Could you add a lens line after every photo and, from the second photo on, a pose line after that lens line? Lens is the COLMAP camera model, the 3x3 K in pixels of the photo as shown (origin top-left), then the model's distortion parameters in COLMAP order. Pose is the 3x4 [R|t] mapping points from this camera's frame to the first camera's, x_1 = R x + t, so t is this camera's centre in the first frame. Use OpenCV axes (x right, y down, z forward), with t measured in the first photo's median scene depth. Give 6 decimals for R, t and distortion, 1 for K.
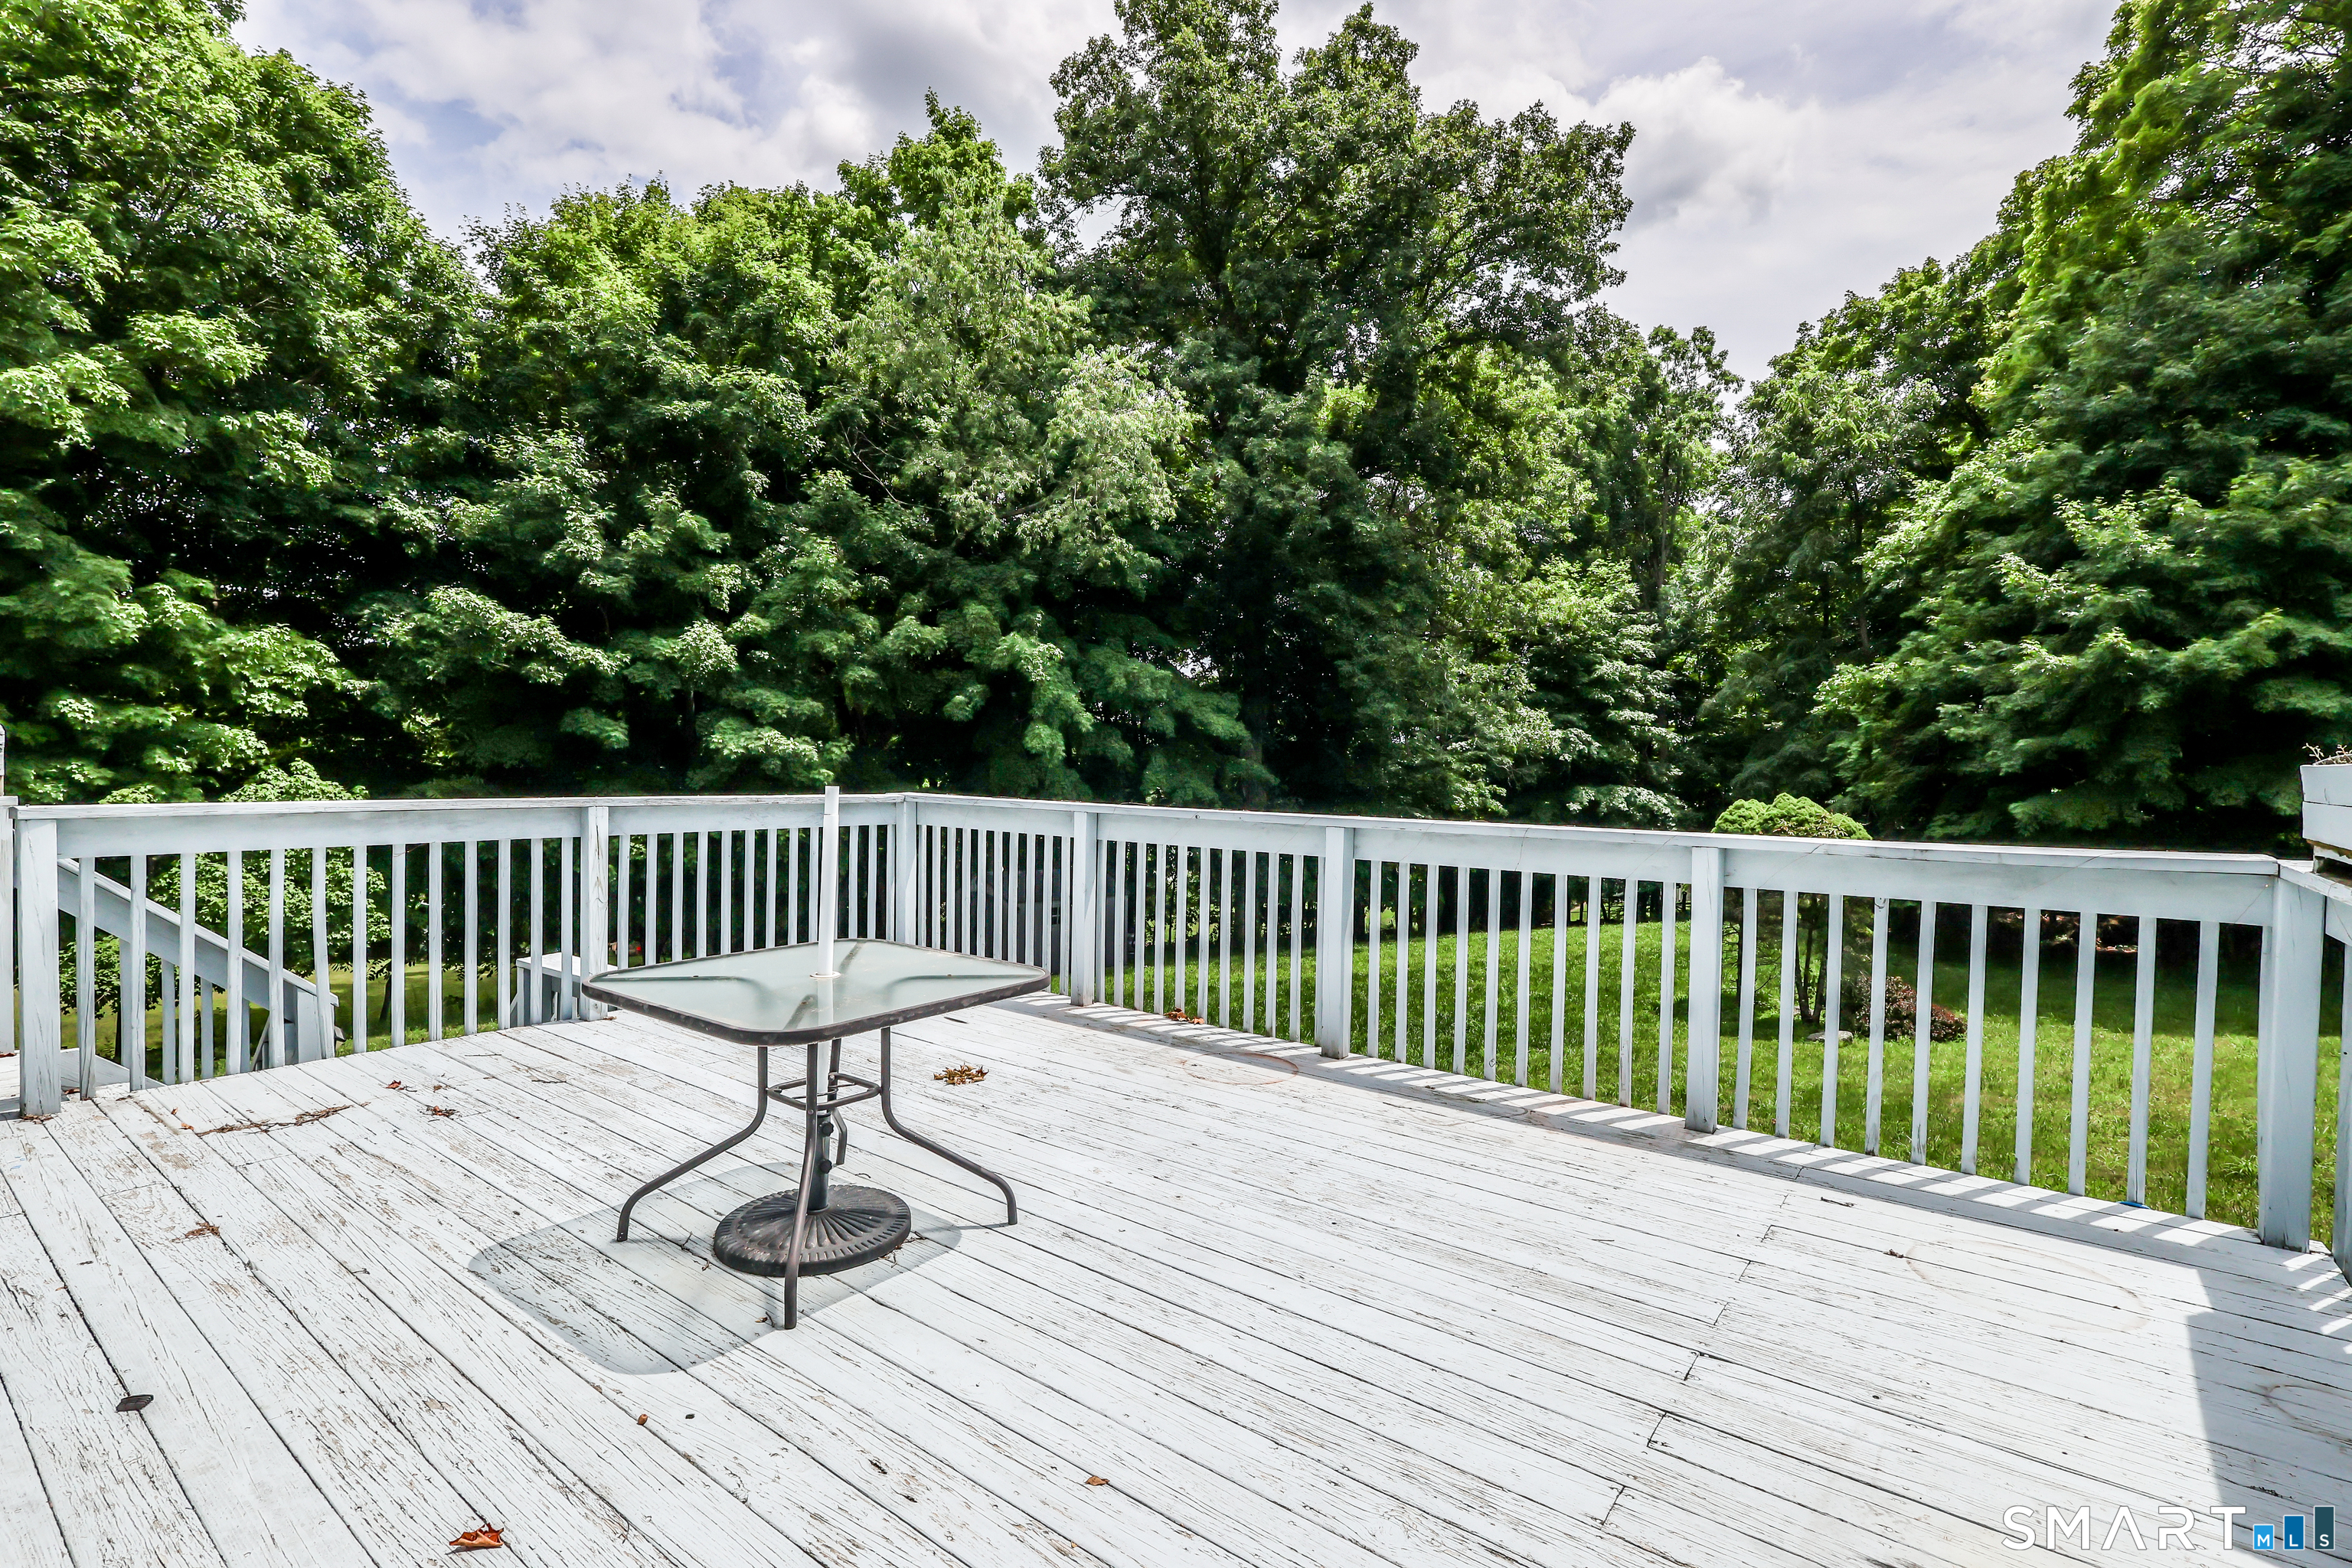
lens RADIAL K [[1088.7, 0, 1193.6], [0, 1088.7, 787.1], [0, 0, 1]] dist [-0.020422, 0.006368]
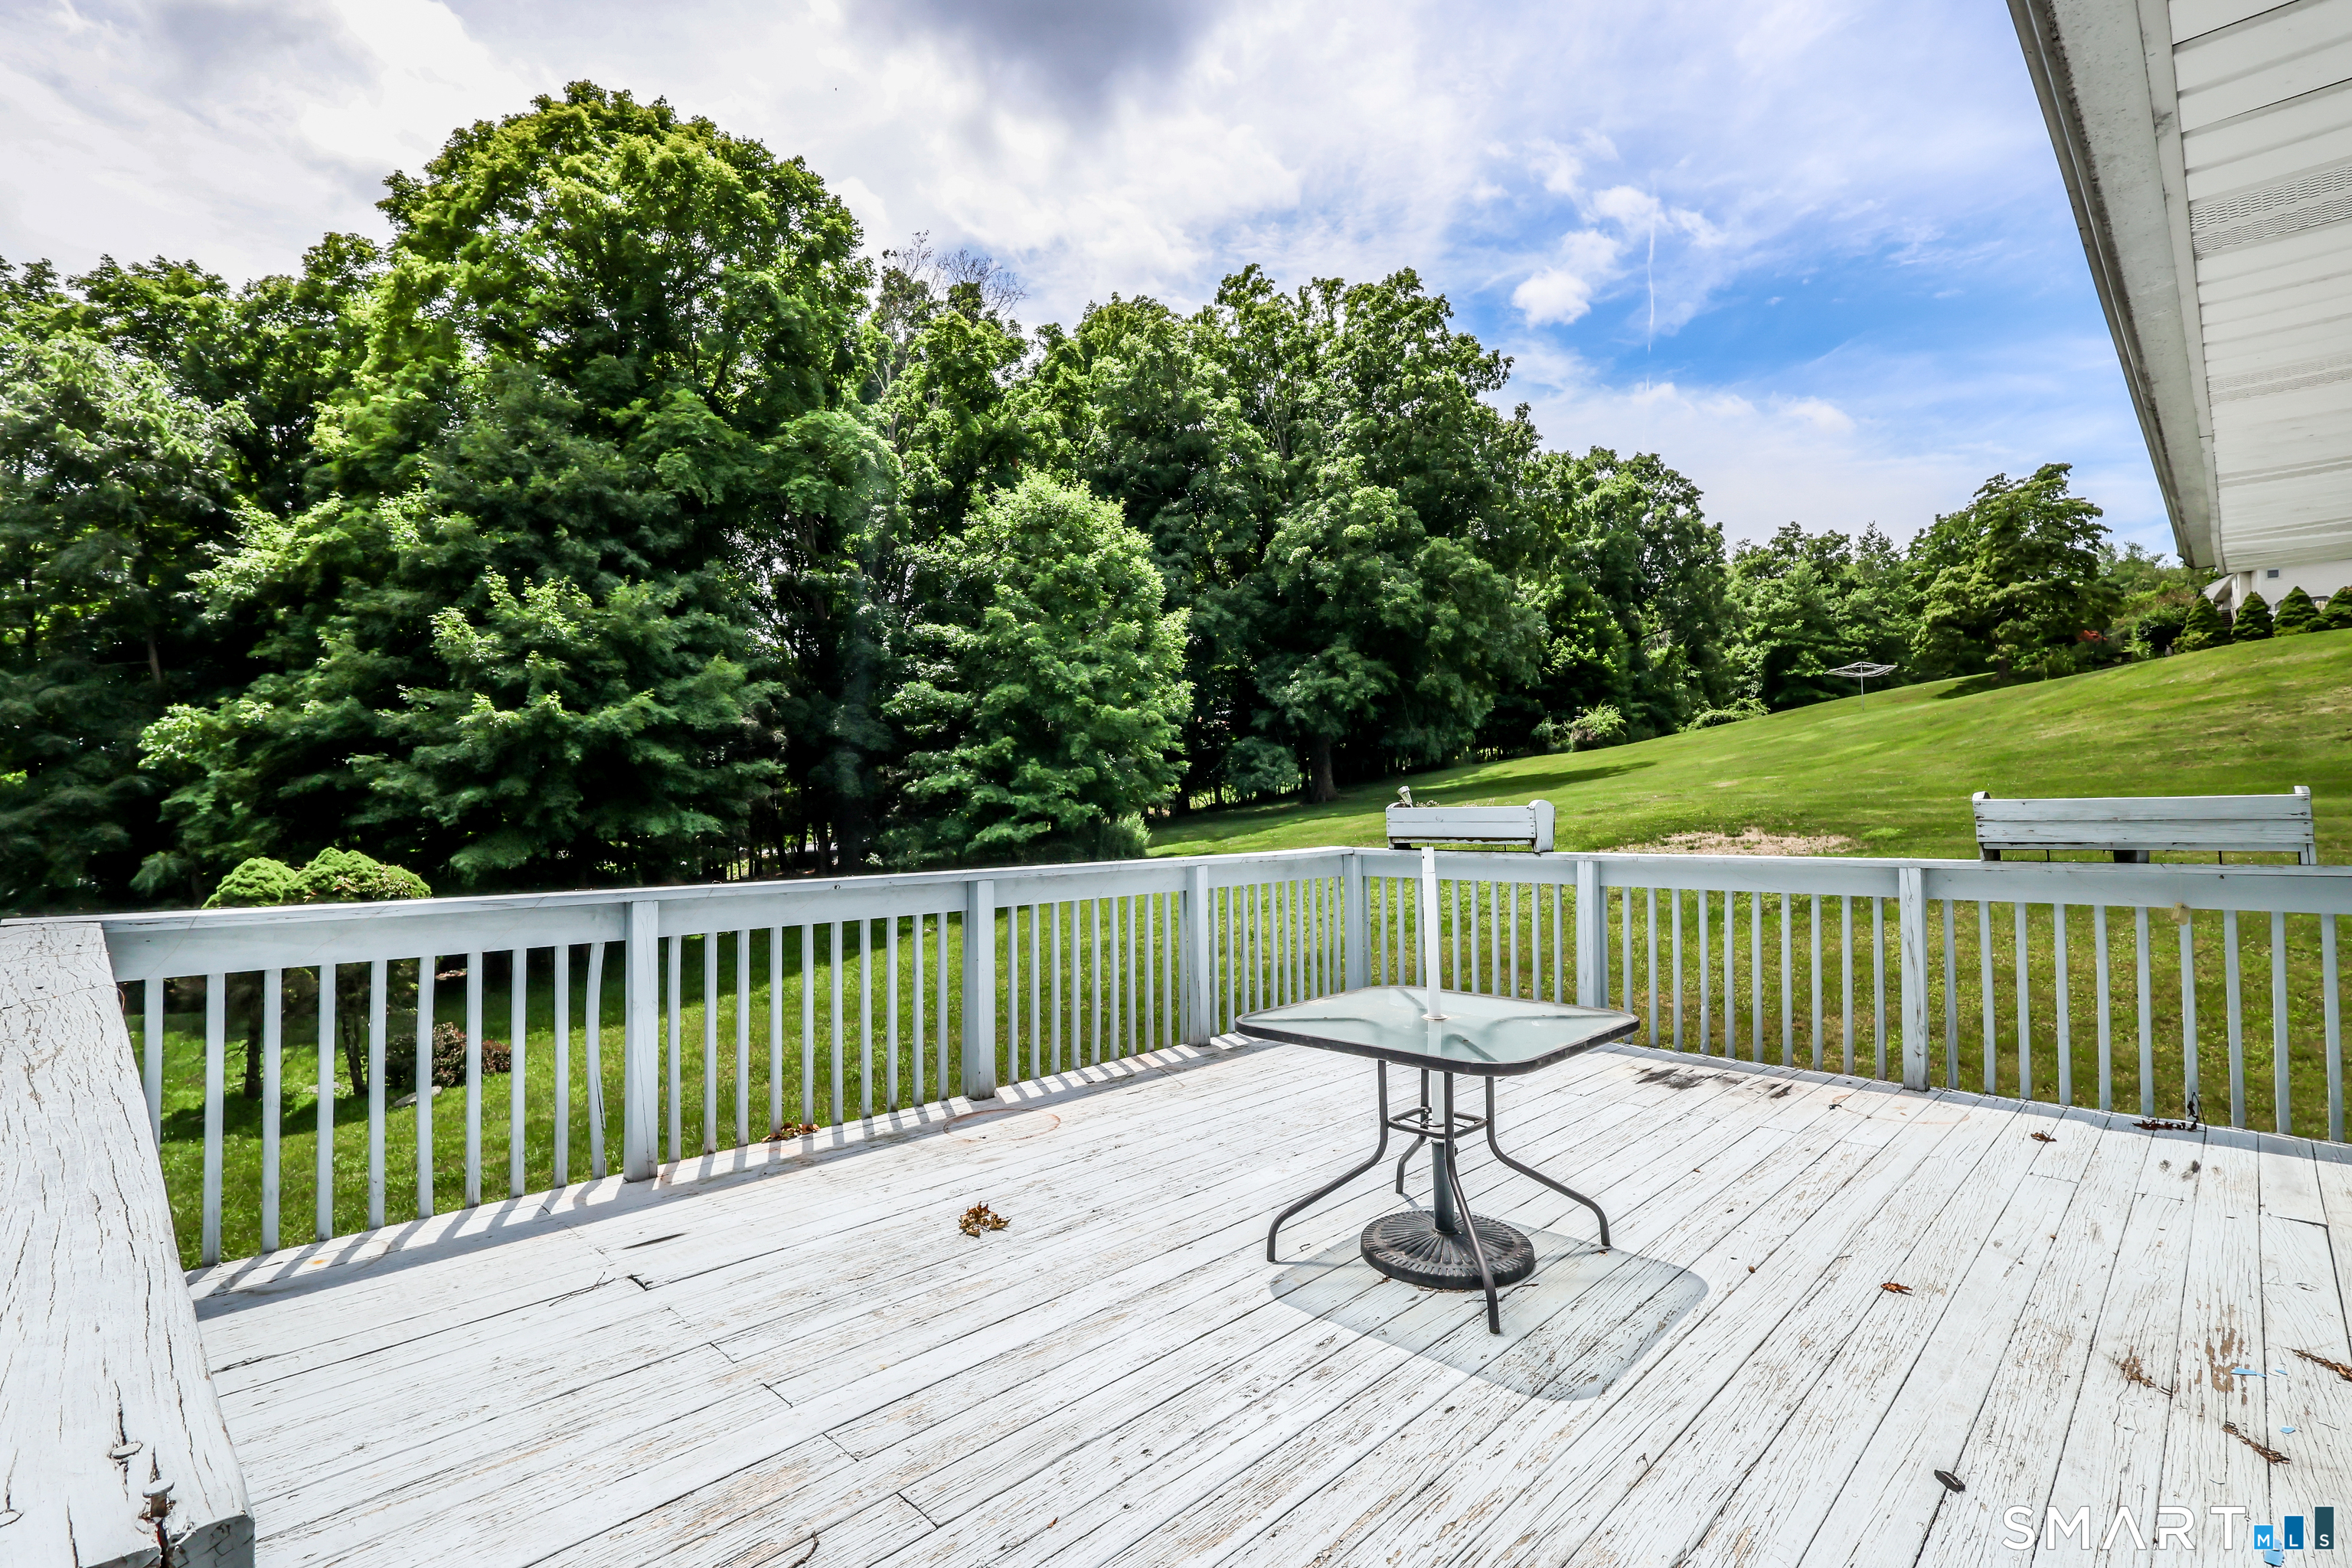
lens RADIAL K [[1088.7, 0, 1185.5], [0, 1088.7, 779.2], [0, 0, 1]] dist [-0.020422, 0.006368]
pose [[0.141357, 0.004297, 0.989949, -0.691859], [0.046858, 0.998841, -0.011027, -0.029390], [-0.988849, 0.047946, 0.140992, 0.510766]]
